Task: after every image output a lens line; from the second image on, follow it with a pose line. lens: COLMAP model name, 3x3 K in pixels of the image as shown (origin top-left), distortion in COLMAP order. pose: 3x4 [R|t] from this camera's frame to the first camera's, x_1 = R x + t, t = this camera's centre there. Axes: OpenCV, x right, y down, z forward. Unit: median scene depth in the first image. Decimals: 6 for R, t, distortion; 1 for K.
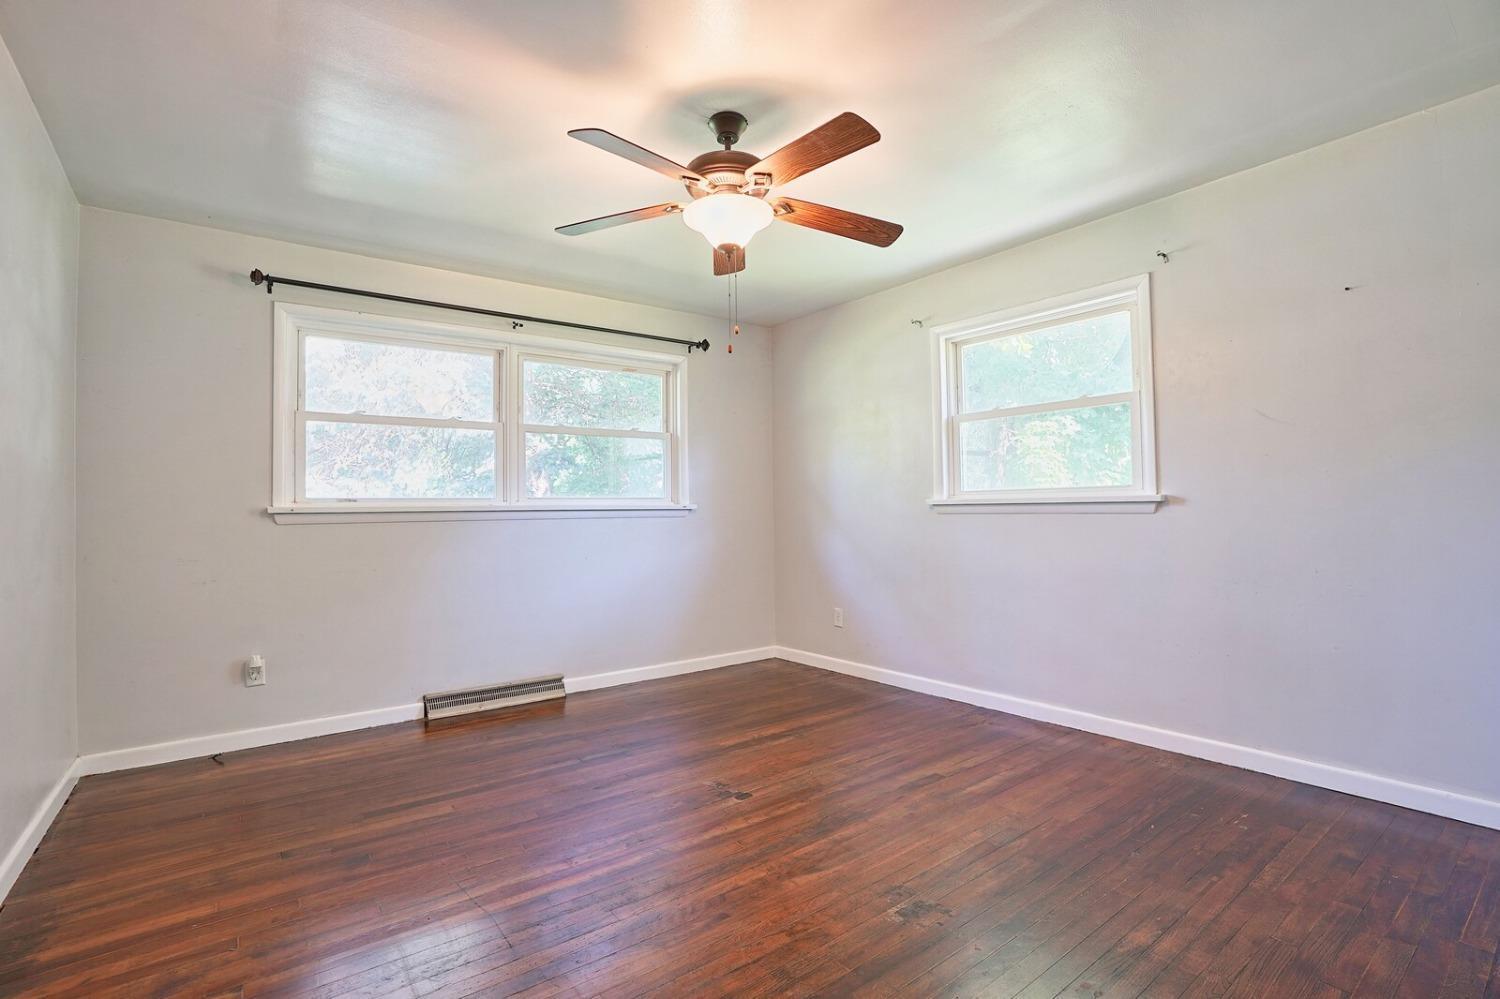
lens RADIAL K [[697.3, 0, 746.5], [0, 697.3, 496.2], [0, 0, 1]] dist [-0.043588, 0.001501]
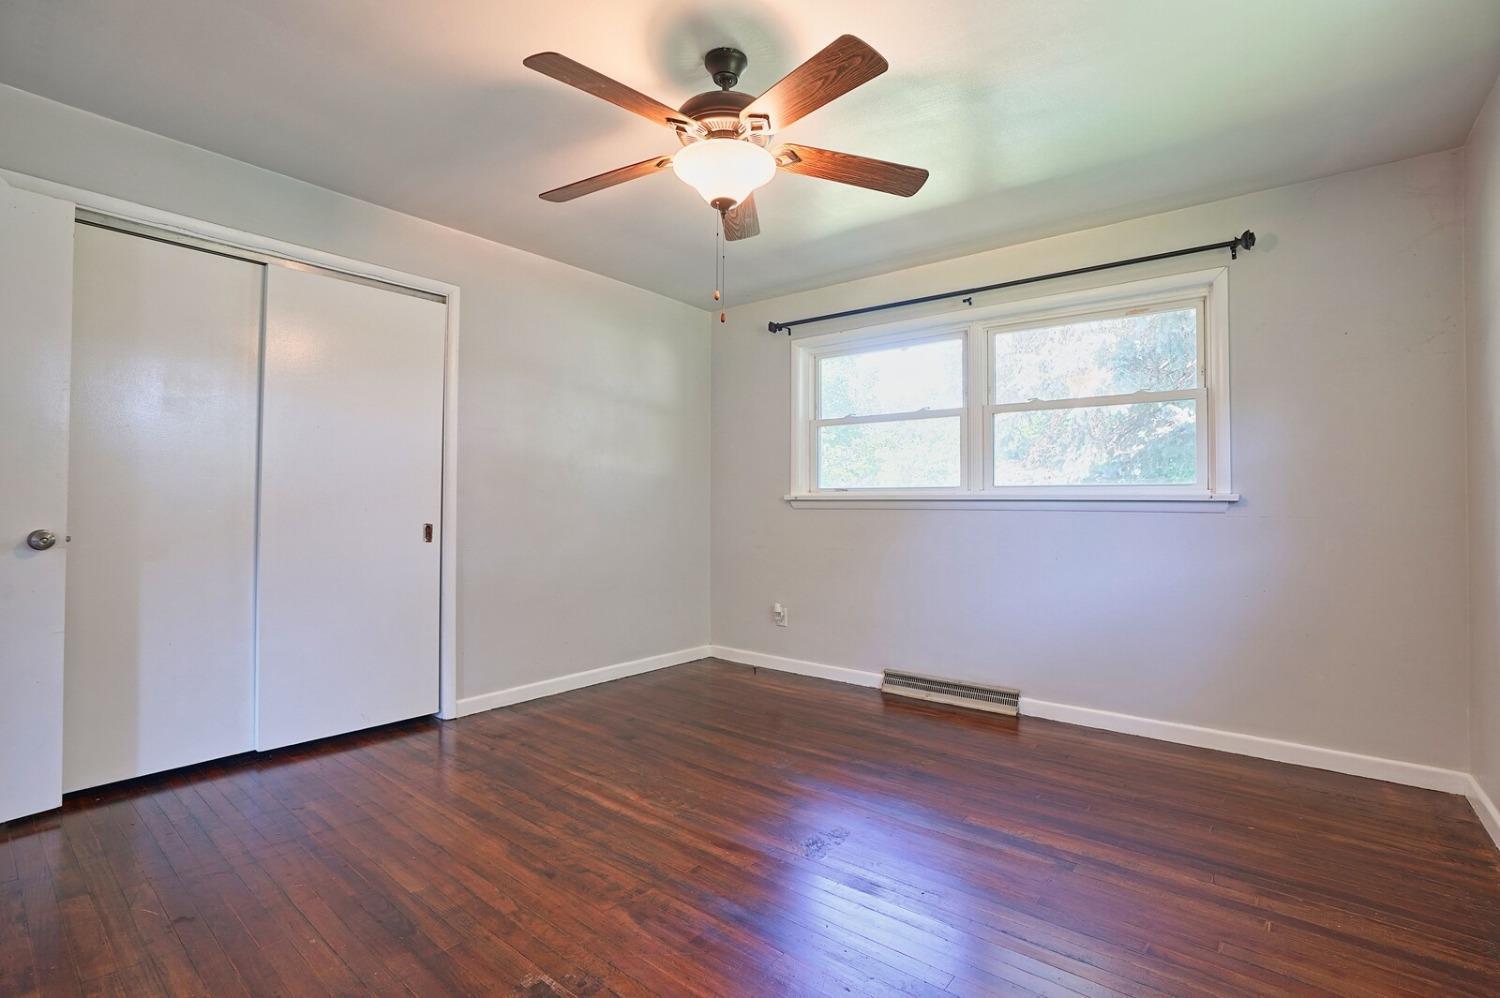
lens RADIAL K [[697.3, 0, 746.5], [0, 697.3, 495.7], [0, 0, 1]] dist [-0.043588, 0.001501]
pose [[0.235178, 0.004539, -0.971942, 0.586498], [0.010879, 0.999914, 0.007302, 0.005586], [0.971892, -0.012291, 0.235108, 0.569262]]
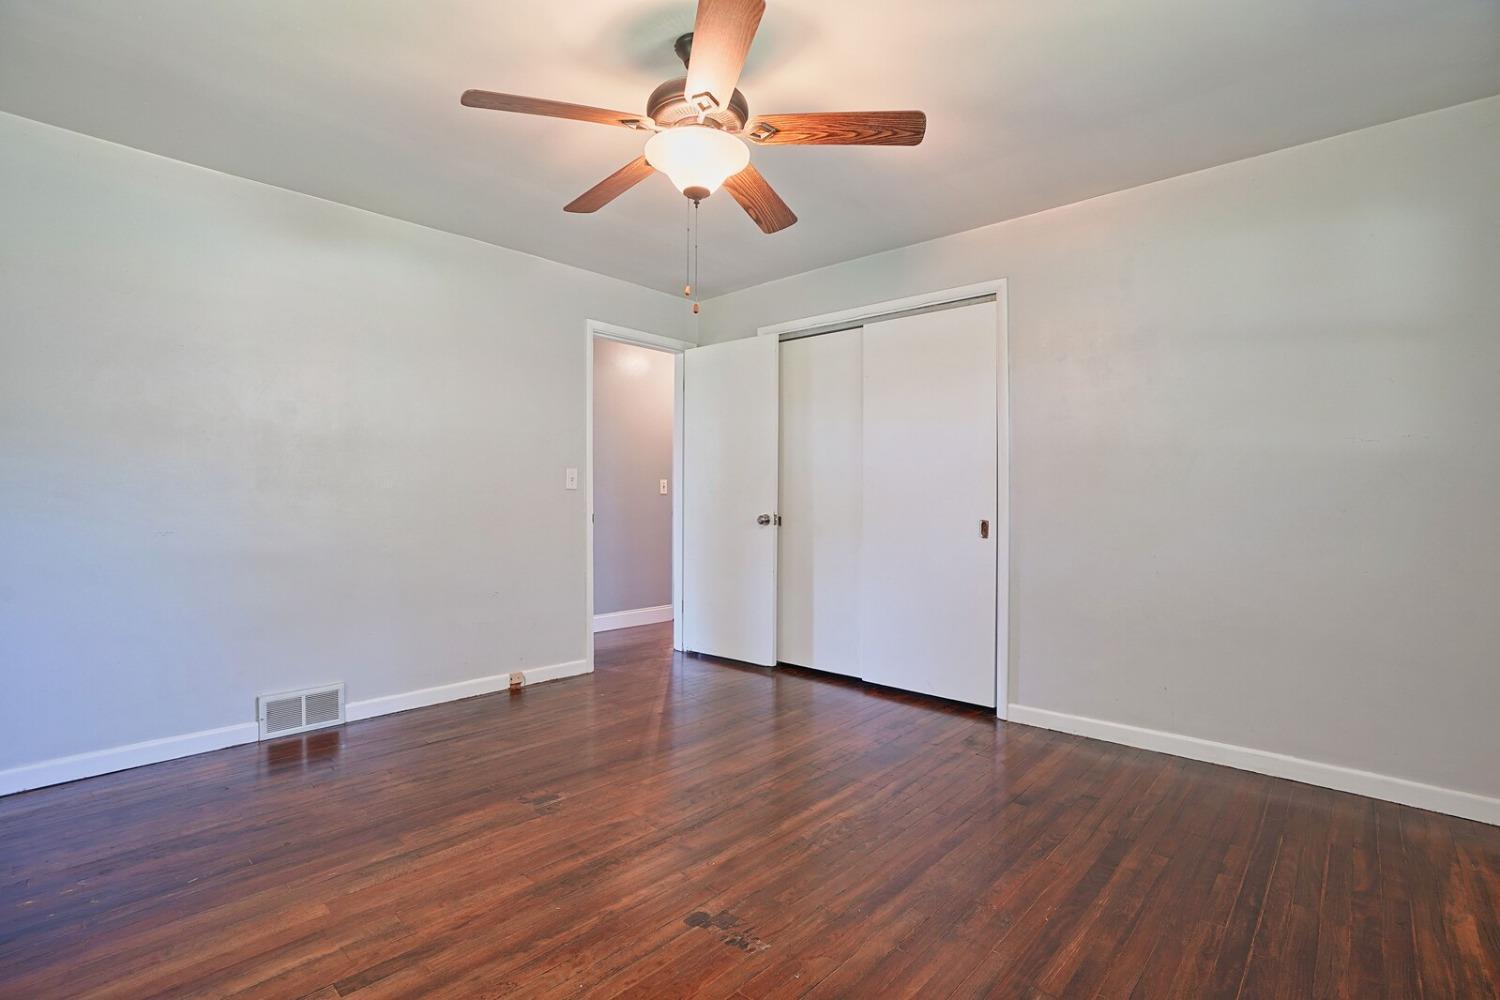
lens RADIAL K [[697.3, 0, 746.5], [0, 697.3, 496.7], [0, 0, 1]] dist [-0.043588, 0.001501]
pose [[-0.984497, 0.009265, -0.175159, 0.047903], [0.013142, 0.999693, -0.020989, 0.029966], [0.174911, -0.022965, -0.984316, 1.294936]]
